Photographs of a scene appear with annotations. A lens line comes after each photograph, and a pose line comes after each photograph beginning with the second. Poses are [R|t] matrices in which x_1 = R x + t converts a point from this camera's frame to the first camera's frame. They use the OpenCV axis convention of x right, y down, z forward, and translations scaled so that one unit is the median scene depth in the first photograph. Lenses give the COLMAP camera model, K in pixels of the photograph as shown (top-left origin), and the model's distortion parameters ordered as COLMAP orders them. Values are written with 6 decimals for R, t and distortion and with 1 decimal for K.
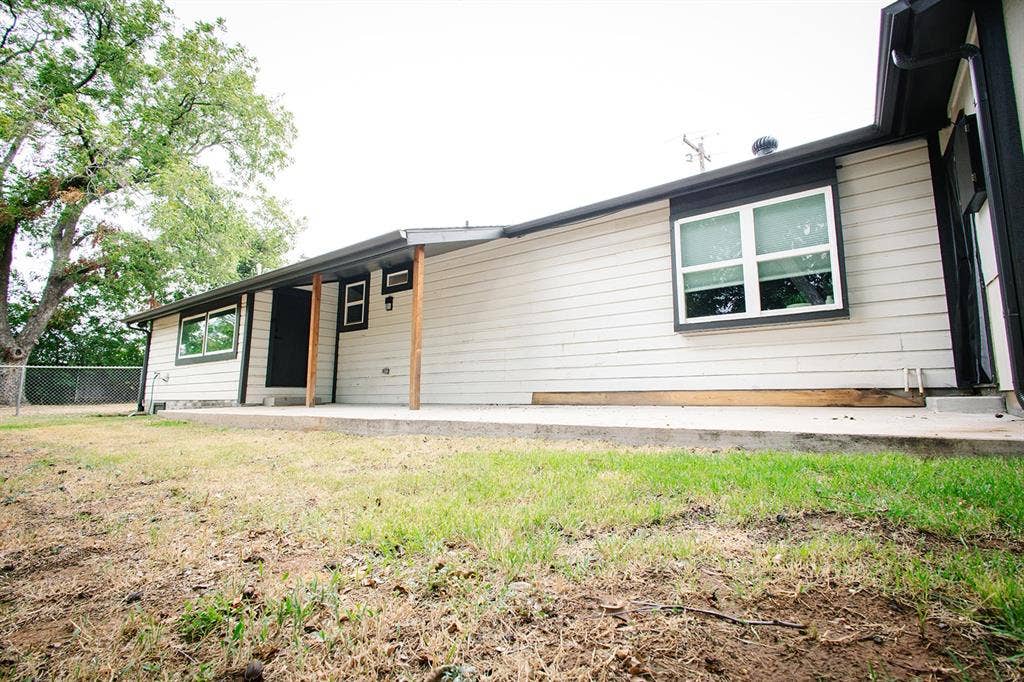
lens RADIAL K [[463.5, 0, 510.5], [0, 463.5, 343.5], [0, 0, 1]] dist [0.004296, -0.003758]
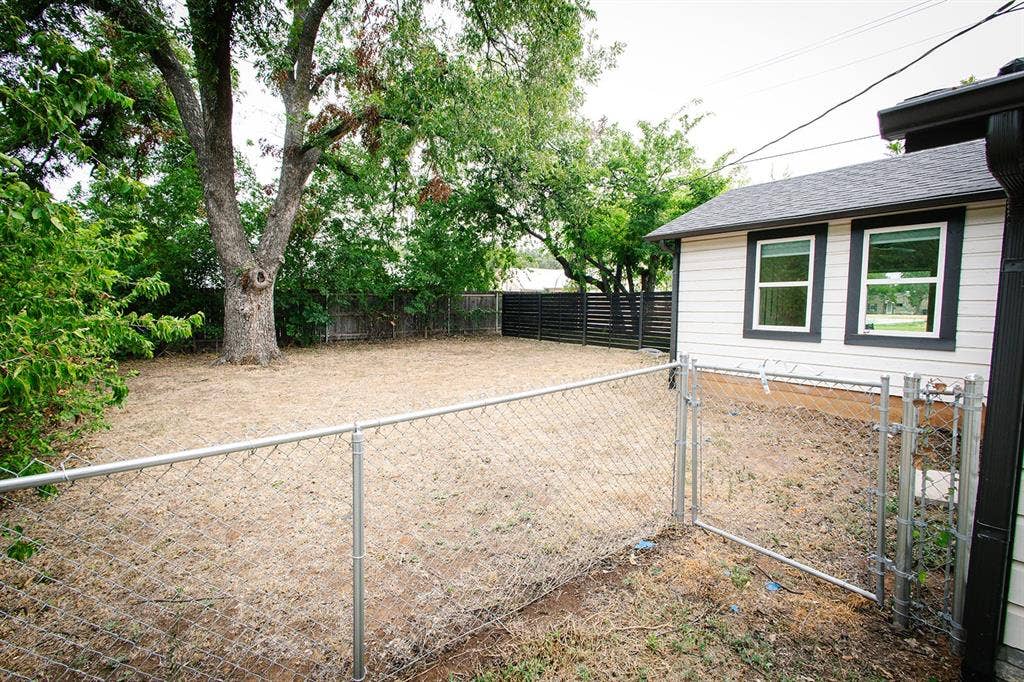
lens RADIAL K [[463.5, 0, 513.3], [0, 463.5, 335.5], [0, 0, 1]] dist [0.004296, -0.003758]
pose [[0.955560, 0.031286, -0.293132, -0.498919], [0.022298, 0.983833, 0.177692, -0.006104], [0.293953, -0.176332, 0.939414, 0.452656]]
